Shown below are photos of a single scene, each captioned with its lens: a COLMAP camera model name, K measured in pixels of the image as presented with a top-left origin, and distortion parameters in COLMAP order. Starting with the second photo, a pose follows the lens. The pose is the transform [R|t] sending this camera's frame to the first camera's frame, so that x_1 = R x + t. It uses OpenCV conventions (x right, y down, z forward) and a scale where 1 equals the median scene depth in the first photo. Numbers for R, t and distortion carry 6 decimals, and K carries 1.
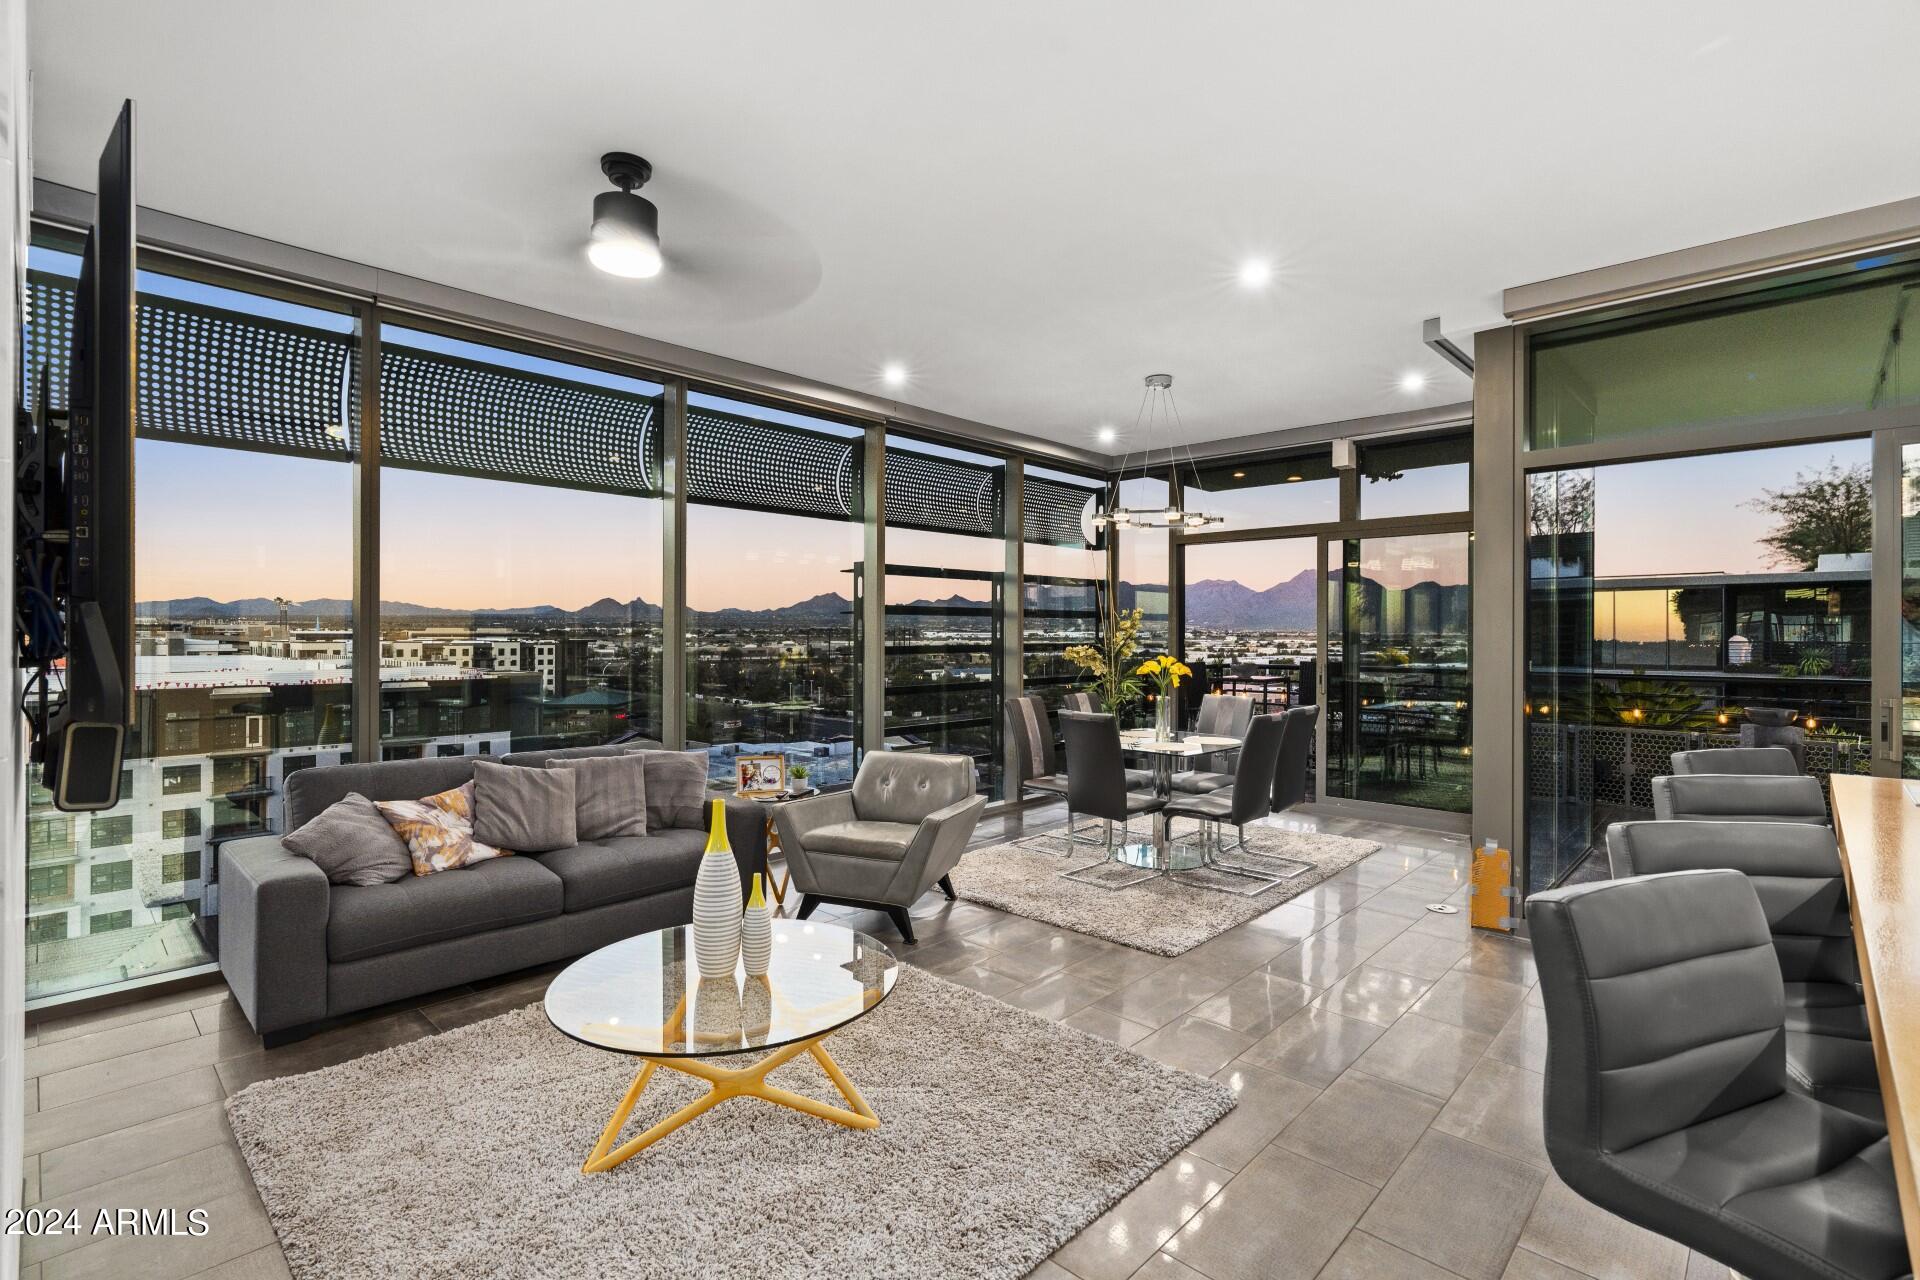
lens RADIAL K [[881.2, 0, 957.3], [0, 881.2, 635.0], [0, 0, 1]] dist [0.000292, 0.000048]
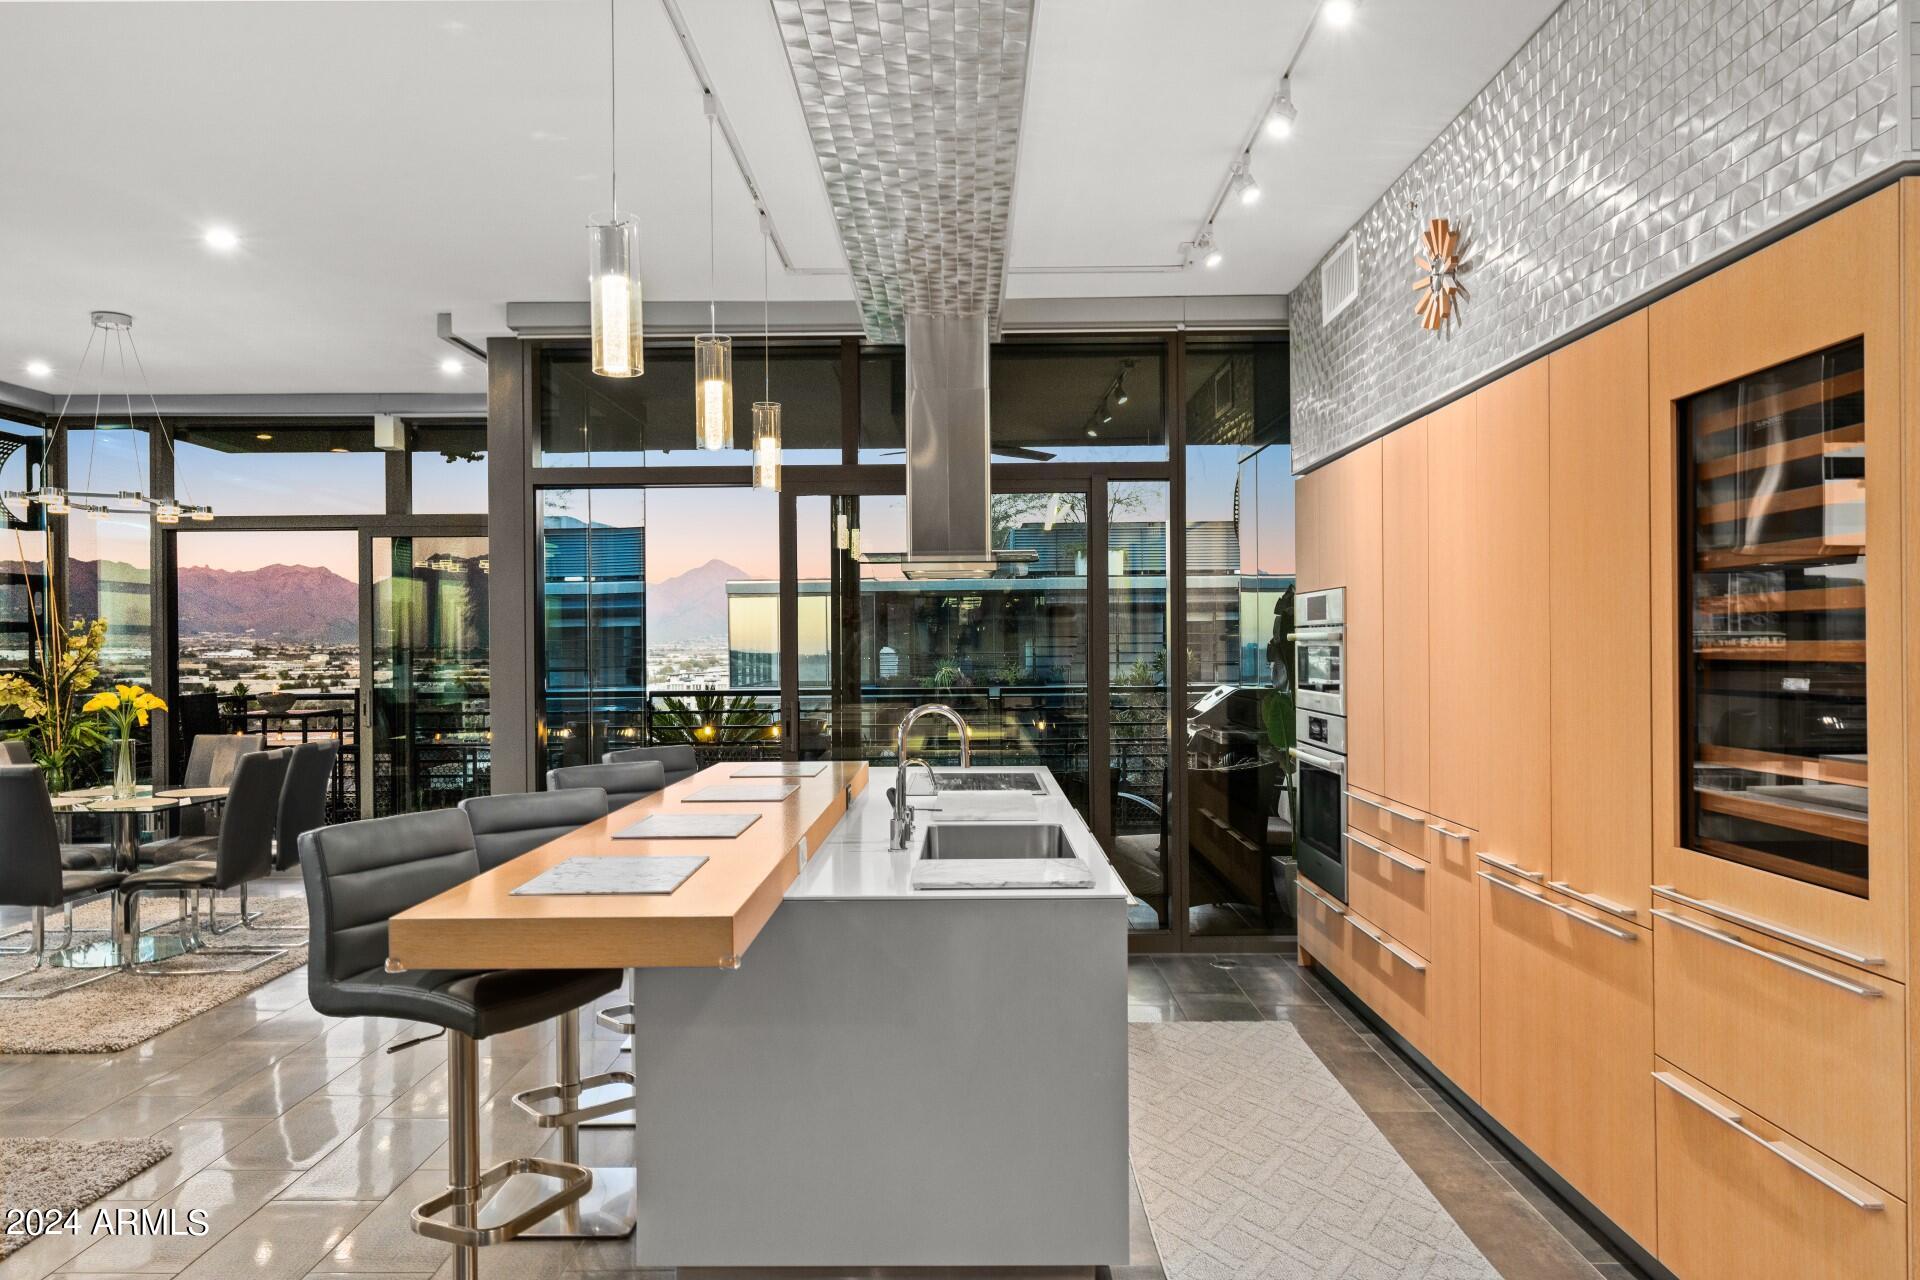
lens RADIAL K [[1309.0, 0, 959.0], [0, 1309.0, 646.2], [0, 0, 1]] dist [-0.006830, 0.009280]
pose [[0.727716, -0.009304, 0.685815, -0.010776], [0.011792, 0.999930, 0.001052, -0.001881], [-0.685777, 0.007322, 0.727775, -0.246497]]
